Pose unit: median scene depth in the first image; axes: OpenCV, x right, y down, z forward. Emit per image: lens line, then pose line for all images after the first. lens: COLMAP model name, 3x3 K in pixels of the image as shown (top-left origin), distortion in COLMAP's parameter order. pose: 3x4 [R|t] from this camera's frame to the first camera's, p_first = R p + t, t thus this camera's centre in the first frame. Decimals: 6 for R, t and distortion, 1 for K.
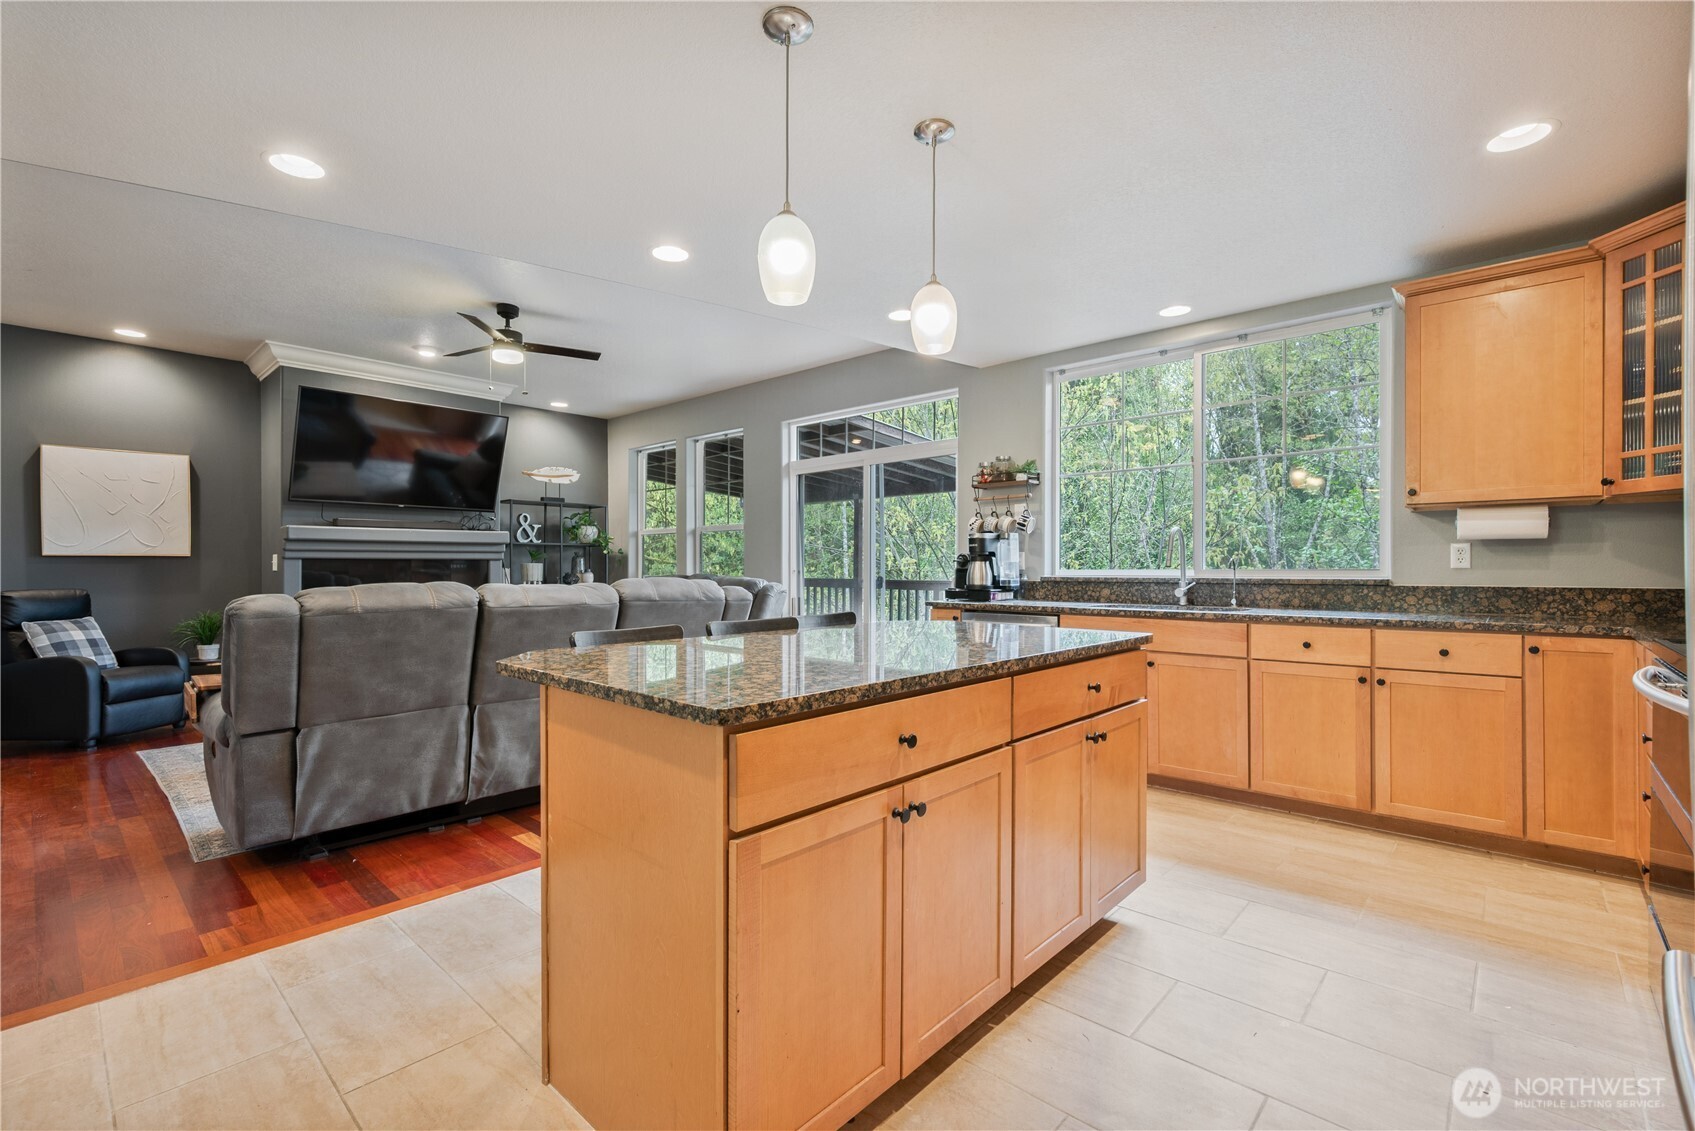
lens RADIAL K [[756.6, 0, 861.9], [0, 756.6, 569.4], [0, 0, 1]] dist [0.002152, -0.000373]
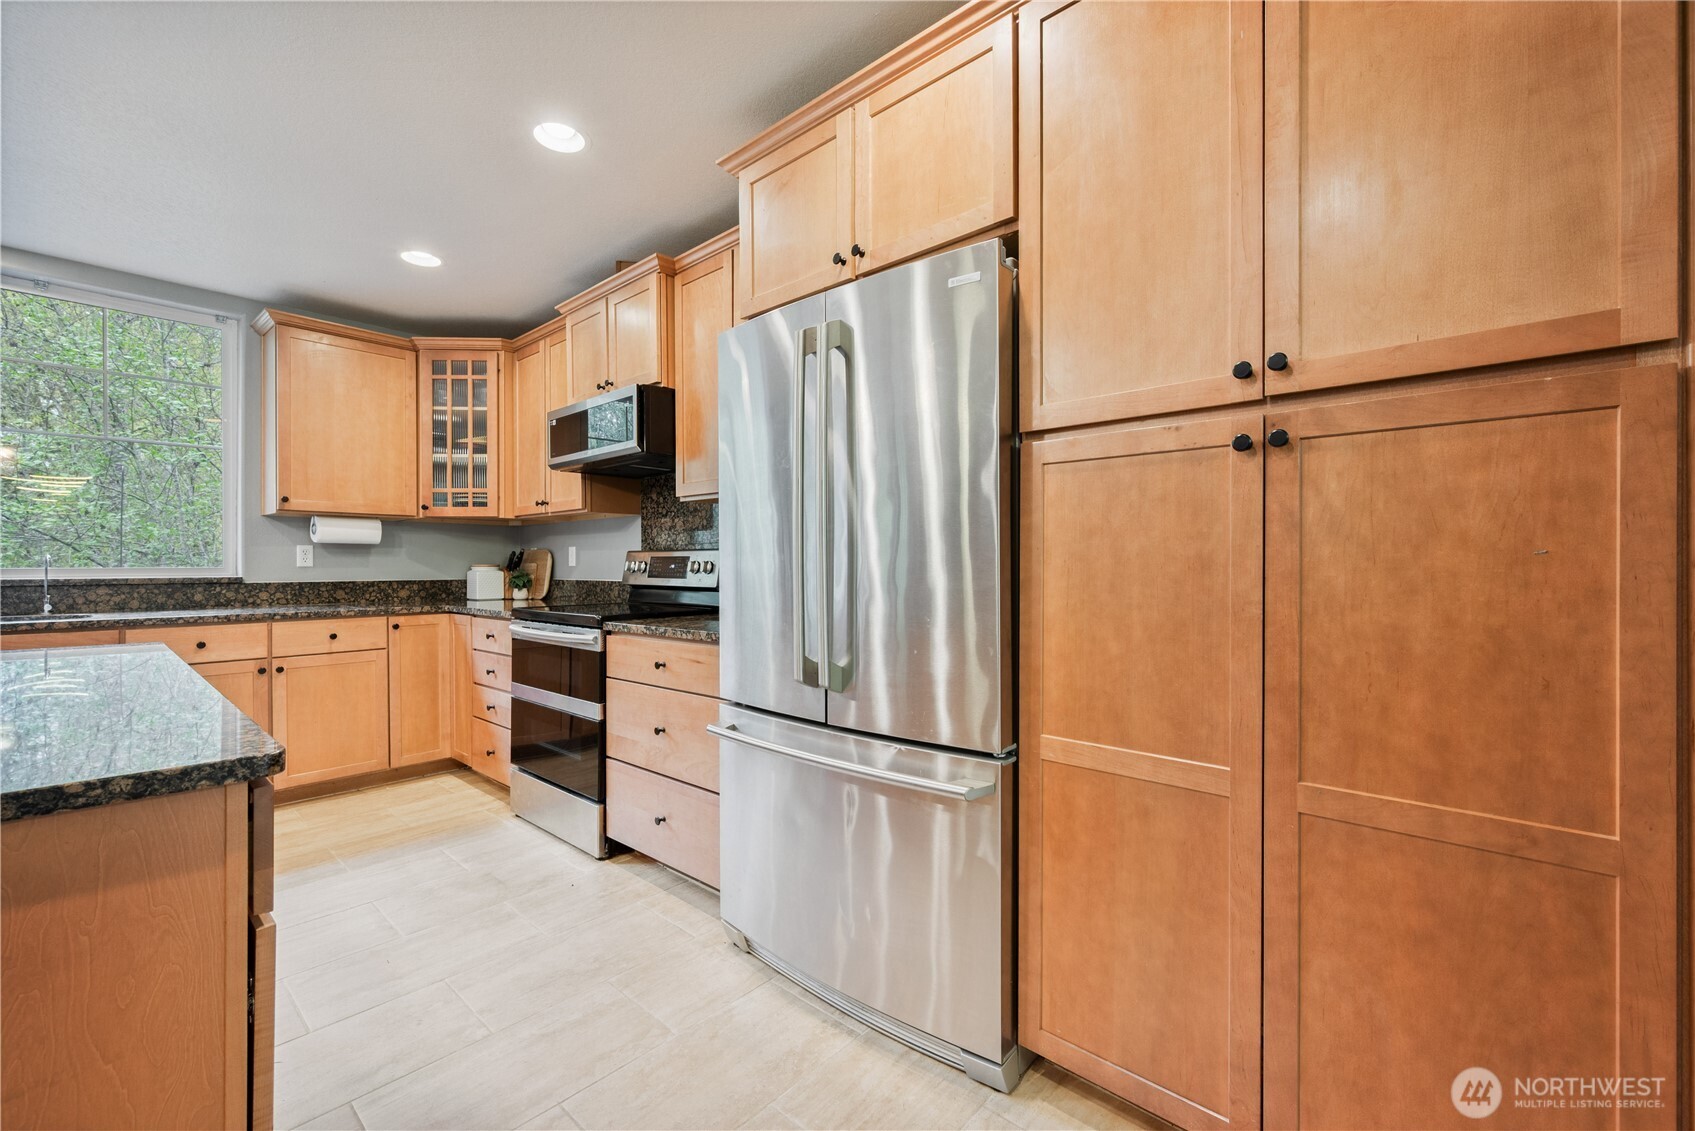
lens RADIAL K [[729.1, 0, 836.0], [0, 729.1, 568.2], [0, 0, 1]] dist [0.009485, -0.003339]
pose [[0.025599, -0.002859, 0.999668, -0.256536], [0.001728, 0.999995, 0.002815, -0.000684], [-0.999671, 0.001655, 0.025604, 0.113150]]
